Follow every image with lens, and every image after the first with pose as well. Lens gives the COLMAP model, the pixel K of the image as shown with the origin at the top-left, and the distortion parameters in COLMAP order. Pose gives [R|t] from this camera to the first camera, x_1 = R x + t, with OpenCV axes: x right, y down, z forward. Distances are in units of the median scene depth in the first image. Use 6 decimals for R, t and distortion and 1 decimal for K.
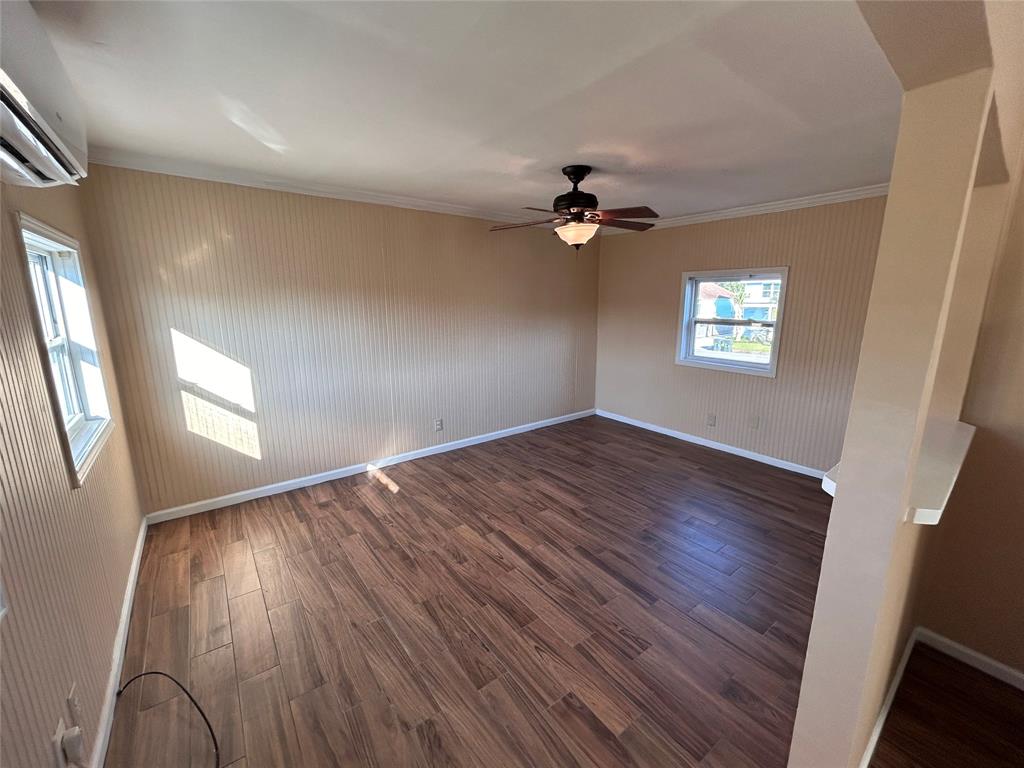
lens RADIAL K [[437.6, 0, 540.8], [0, 437.6, 418.8], [0, 0, 1]] dist [0.003157, 0.000019]
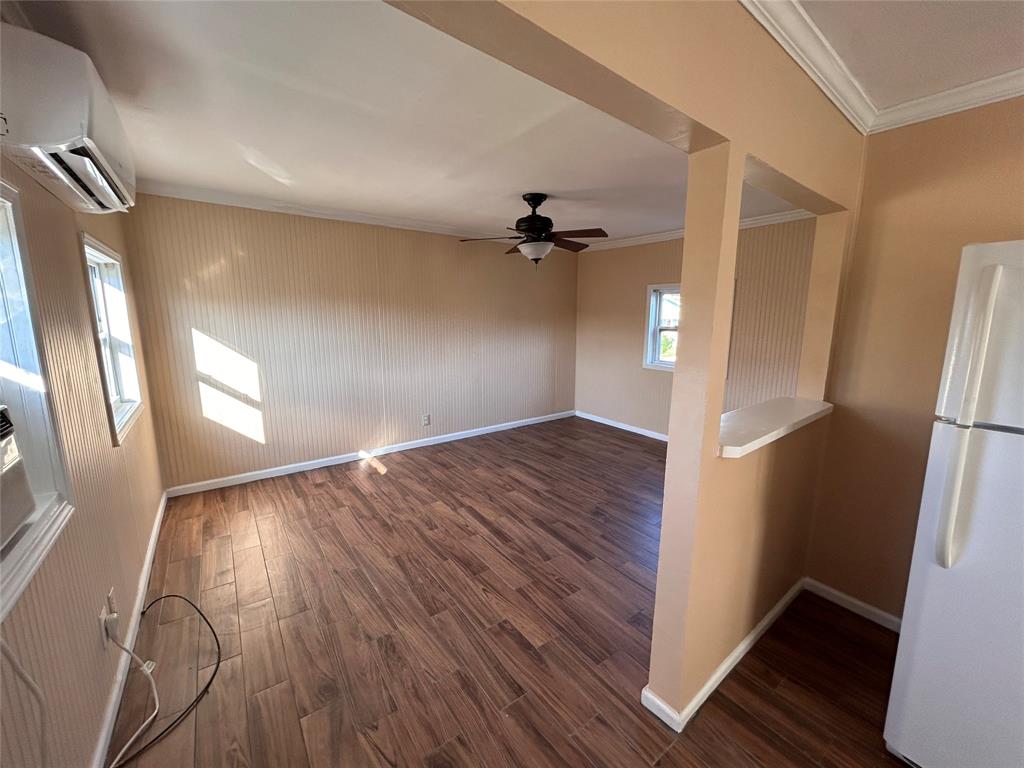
lens RADIAL K [[437.6, 0, 543.4], [0, 437.6, 420.8], [0, 0, 1]] dist [0.003157, 0.000019]
pose [[0.999793, 0.009193, -0.018148, 0.131681], [-0.009737, 0.999498, -0.030144, 0.072536], [0.017862, 0.030315, 0.999381, -0.164764]]
